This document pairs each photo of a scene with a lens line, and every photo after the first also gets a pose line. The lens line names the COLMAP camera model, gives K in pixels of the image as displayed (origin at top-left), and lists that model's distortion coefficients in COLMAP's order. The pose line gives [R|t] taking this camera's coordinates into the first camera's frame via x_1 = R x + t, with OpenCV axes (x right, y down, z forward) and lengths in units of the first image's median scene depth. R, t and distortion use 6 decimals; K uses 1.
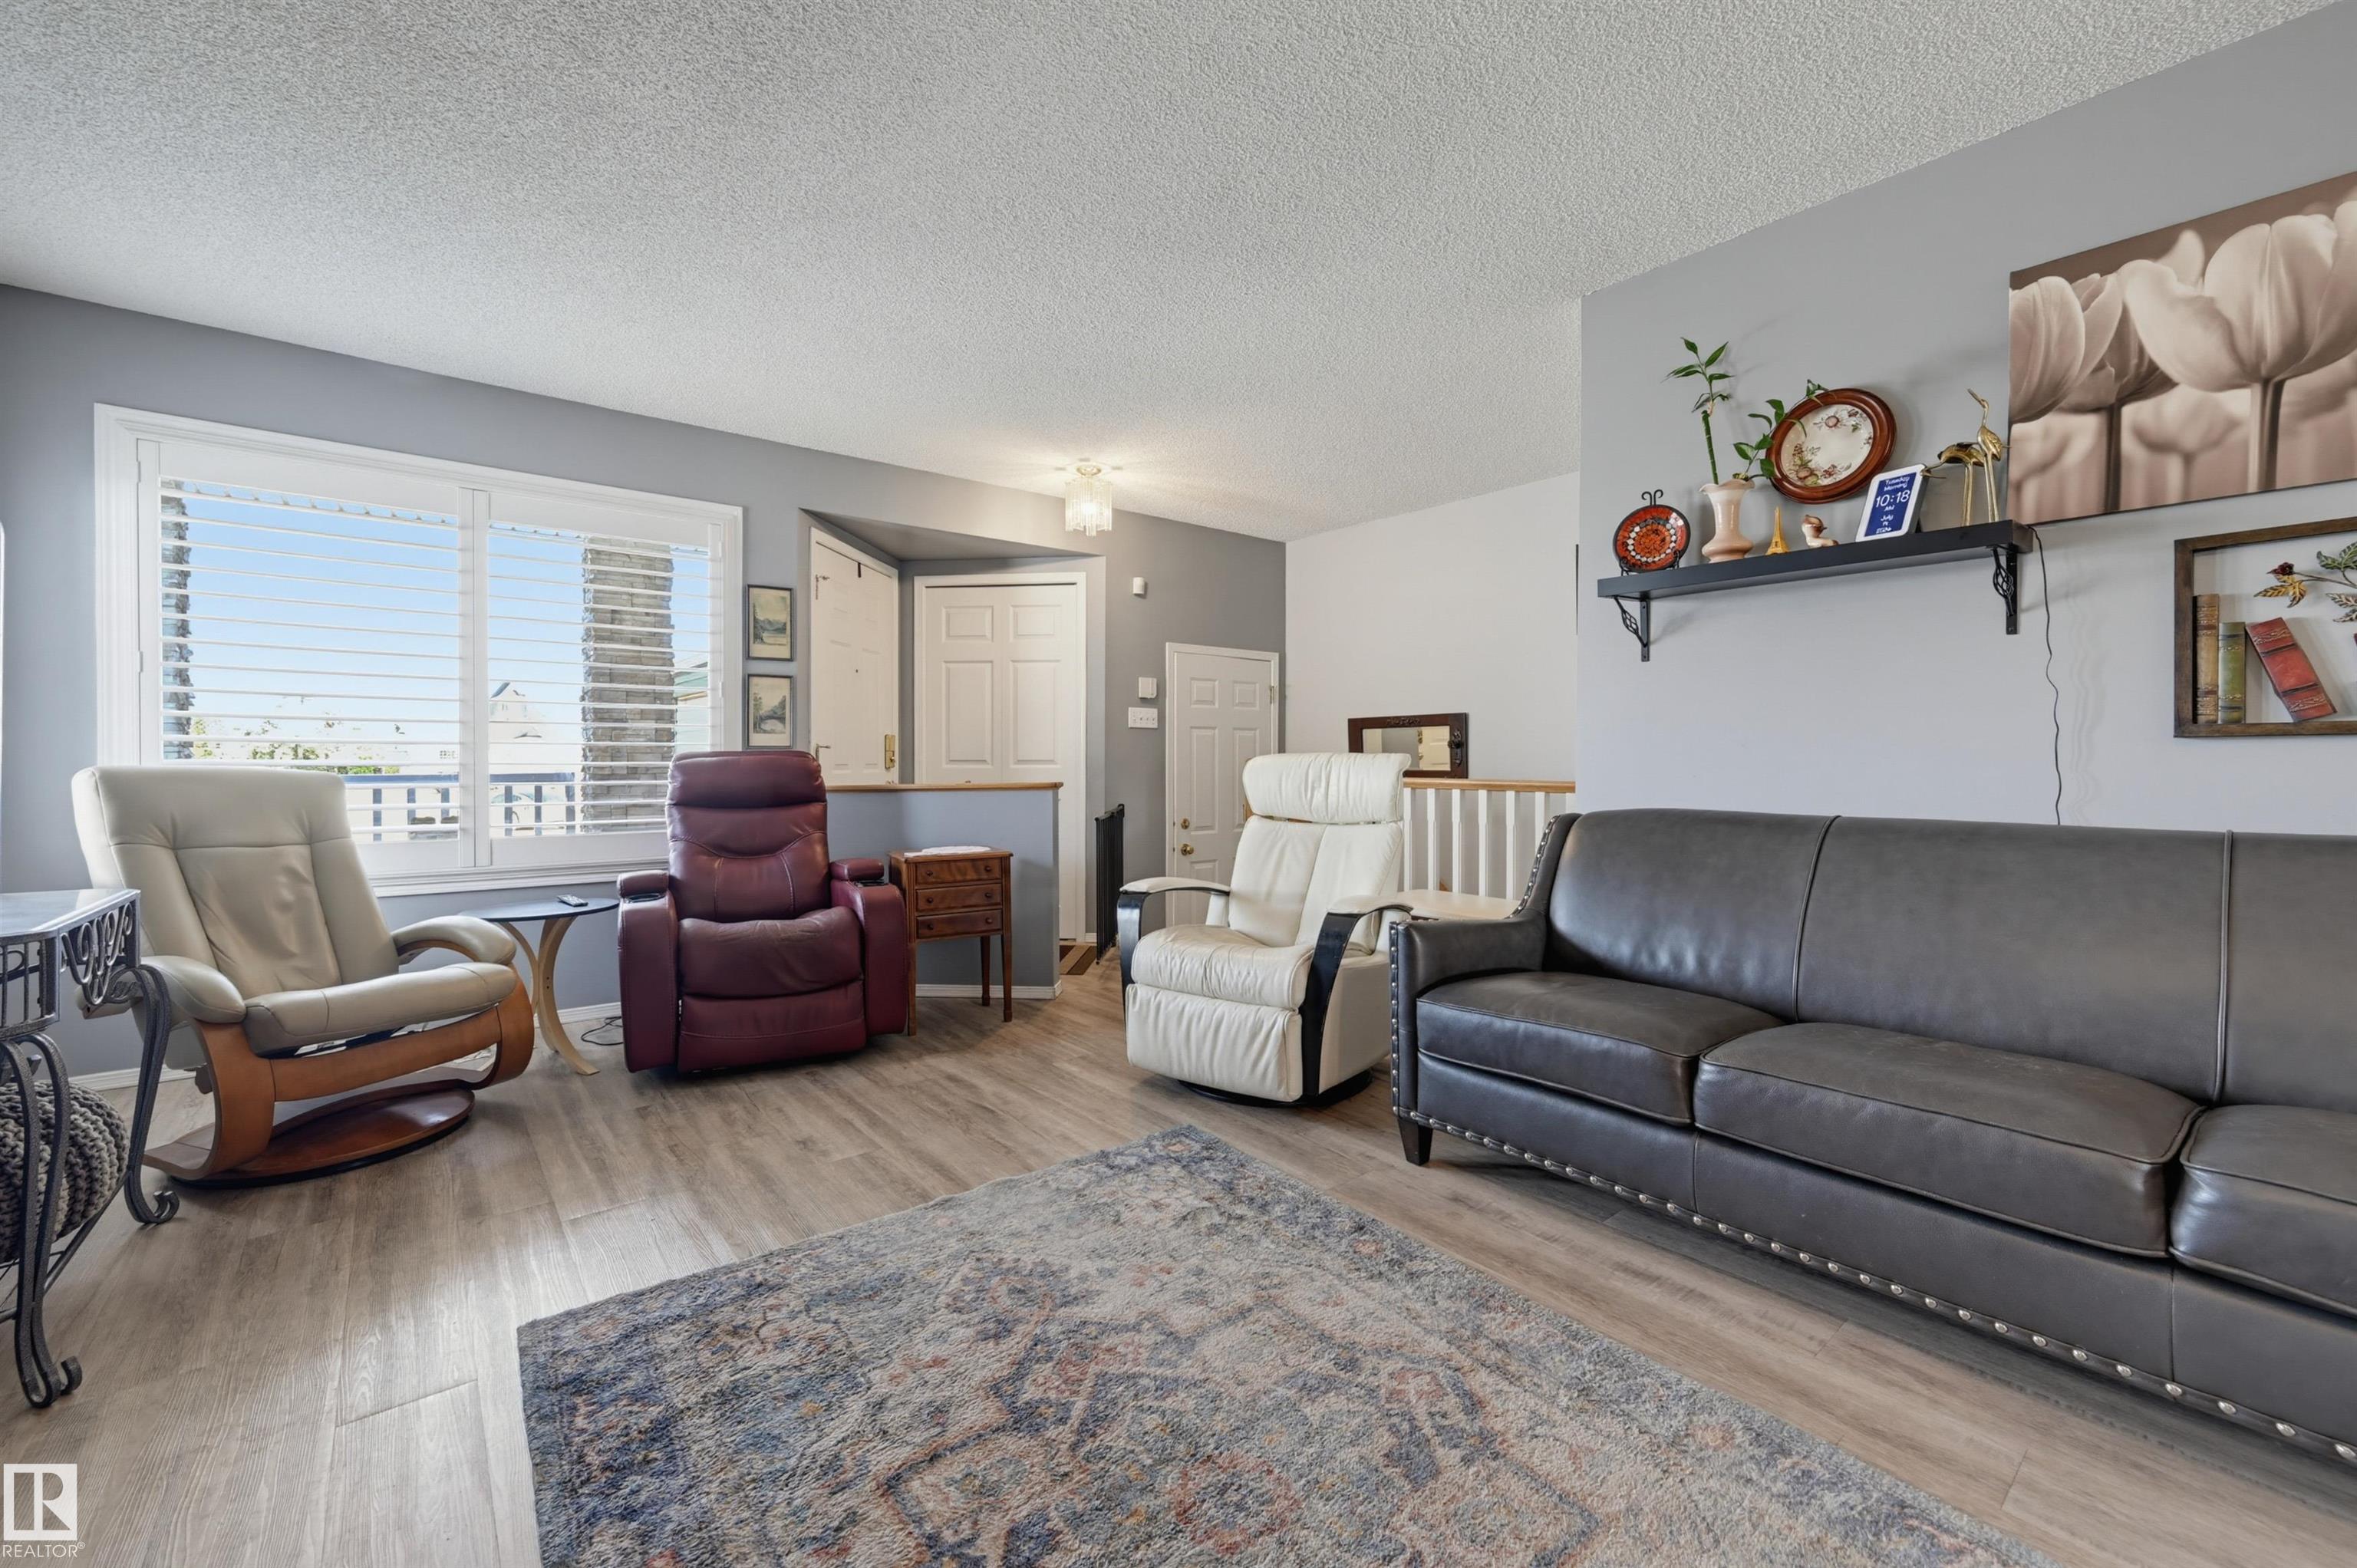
lens RADIAL K [[955.8, 0, 1175.8], [0, 955.8, 771.6], [0, 0, 1]] dist [-0.000564, -0.000135]
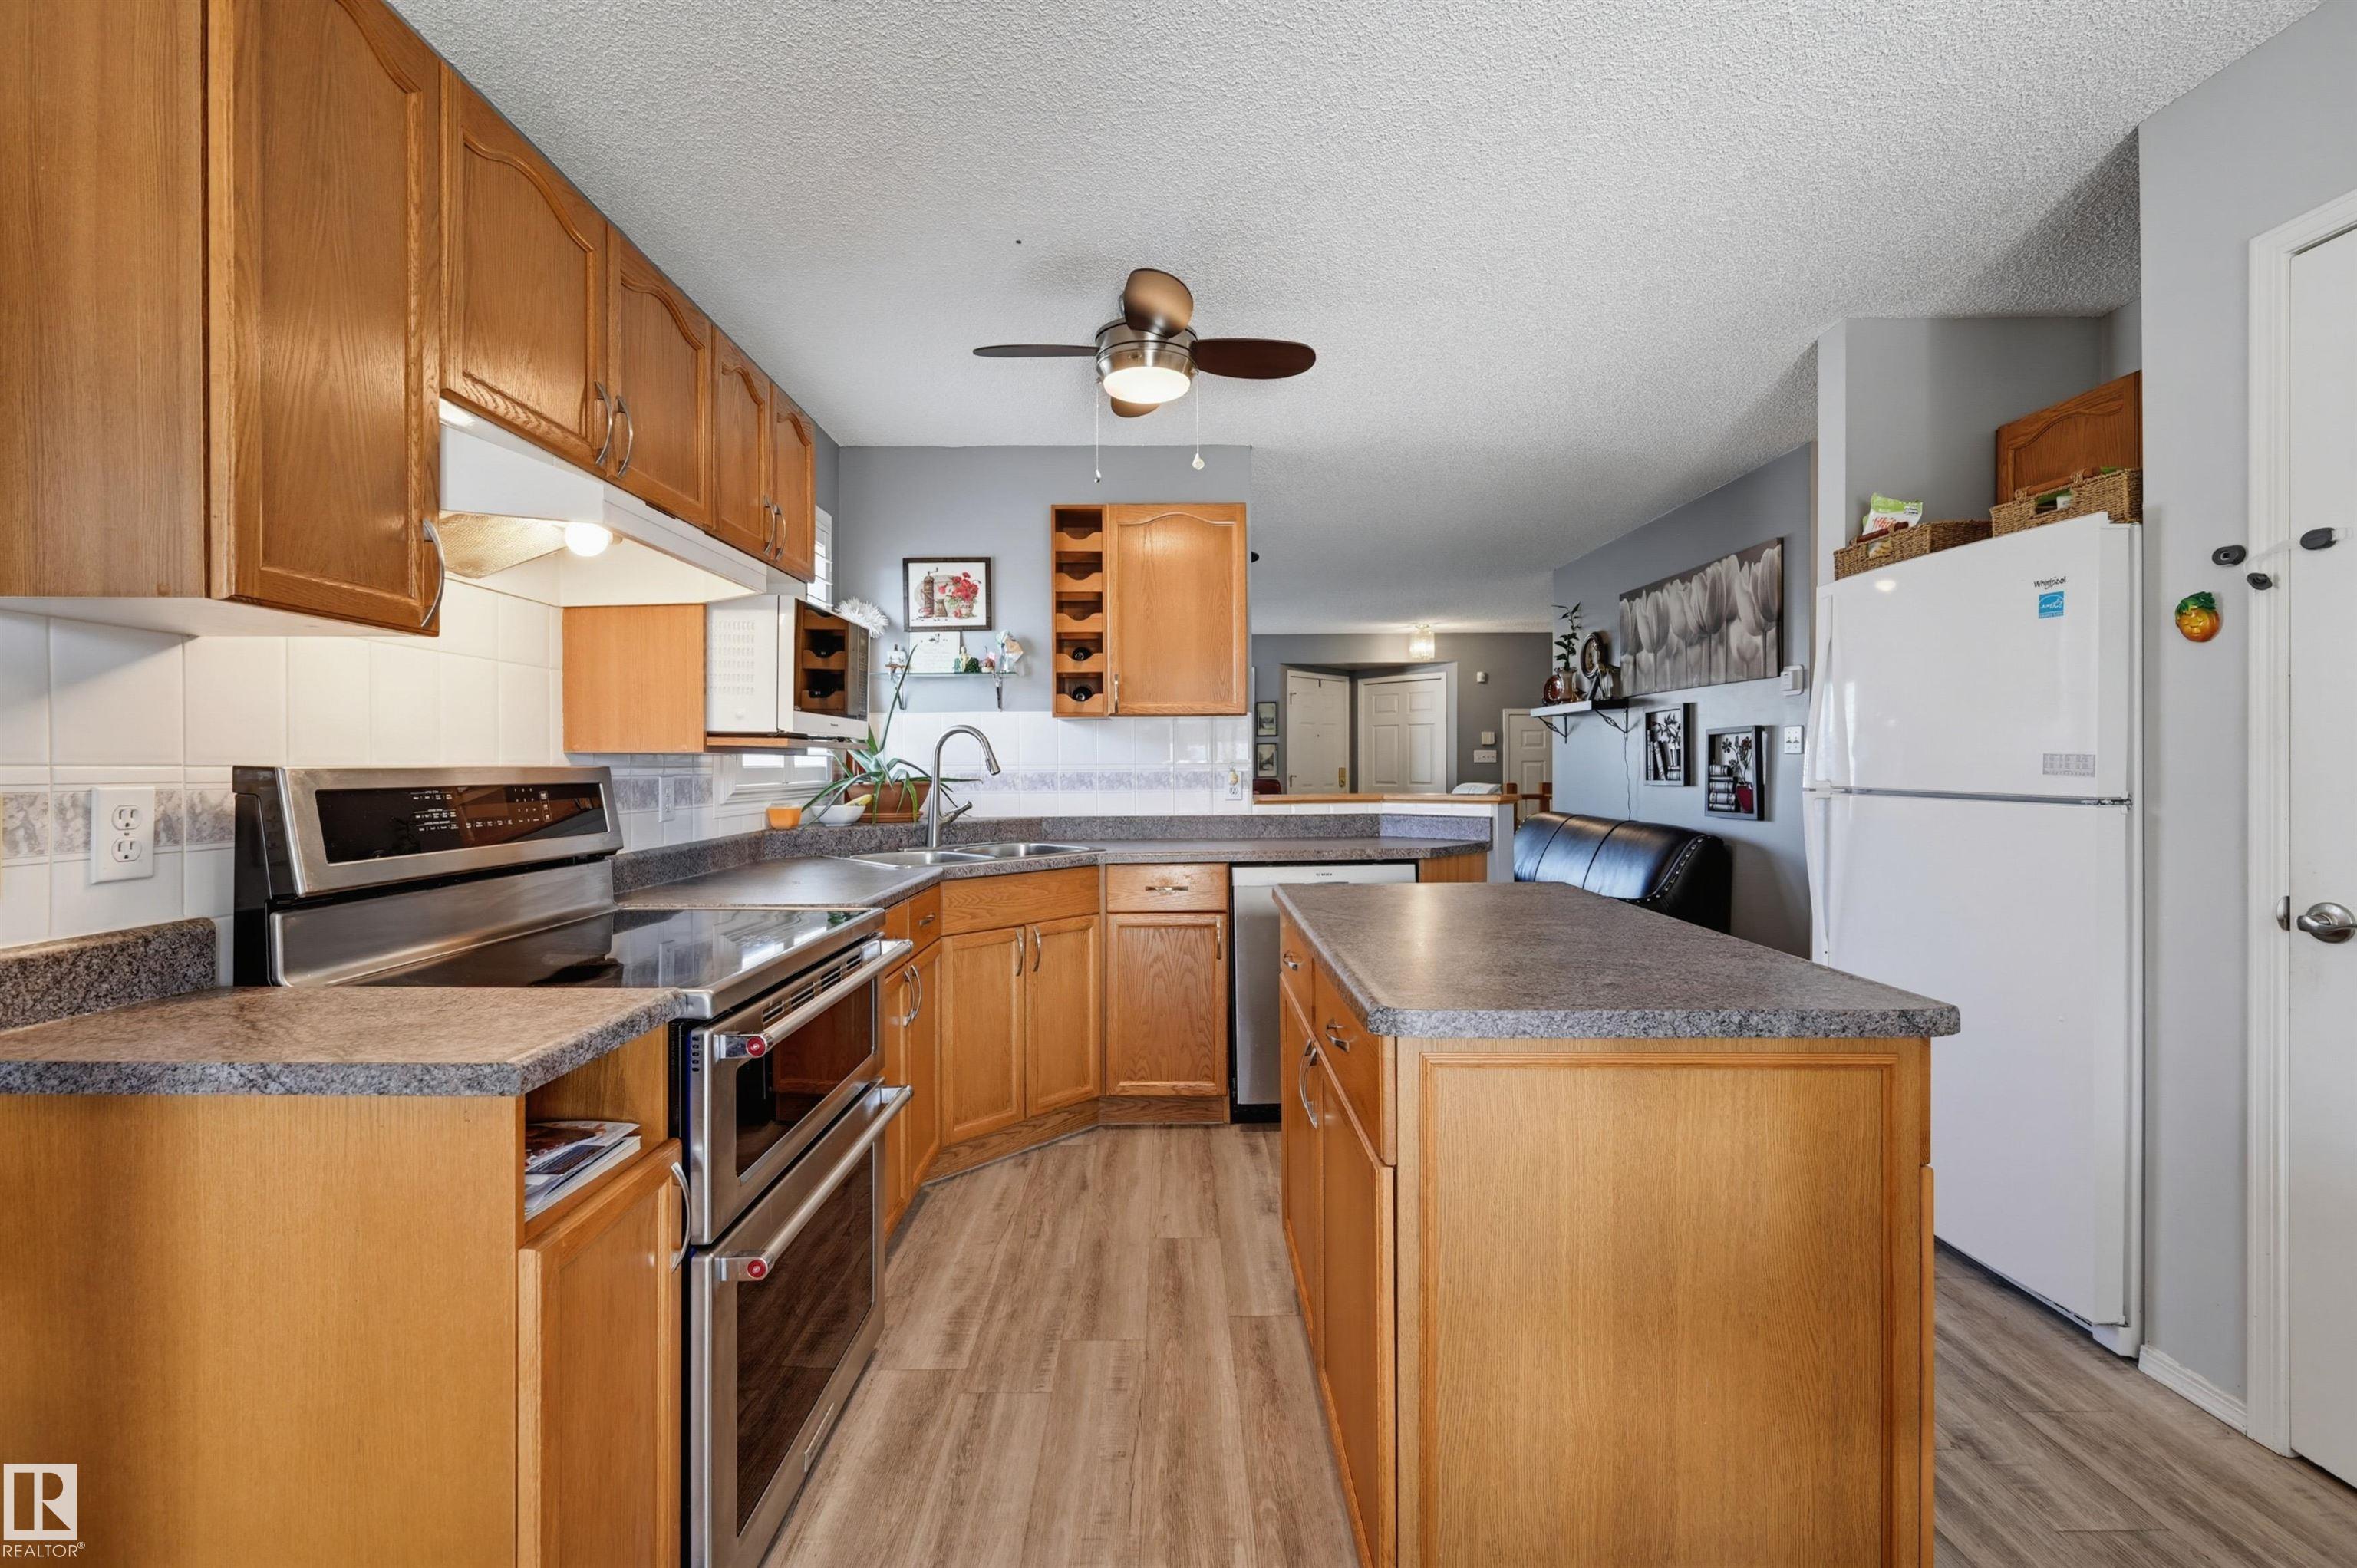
lens RADIAL K [[977.3, 0, 1167.2], [0, 977.3, 769.7], [0, 0, 1]] dist [-0.000188, 0.000007]
pose [[0.775968, -0.000398, -0.630772, 0.795079], [-0.005585, 0.999956, -0.007502, -0.023954], [0.630748, 0.009344, 0.775932, -0.851298]]
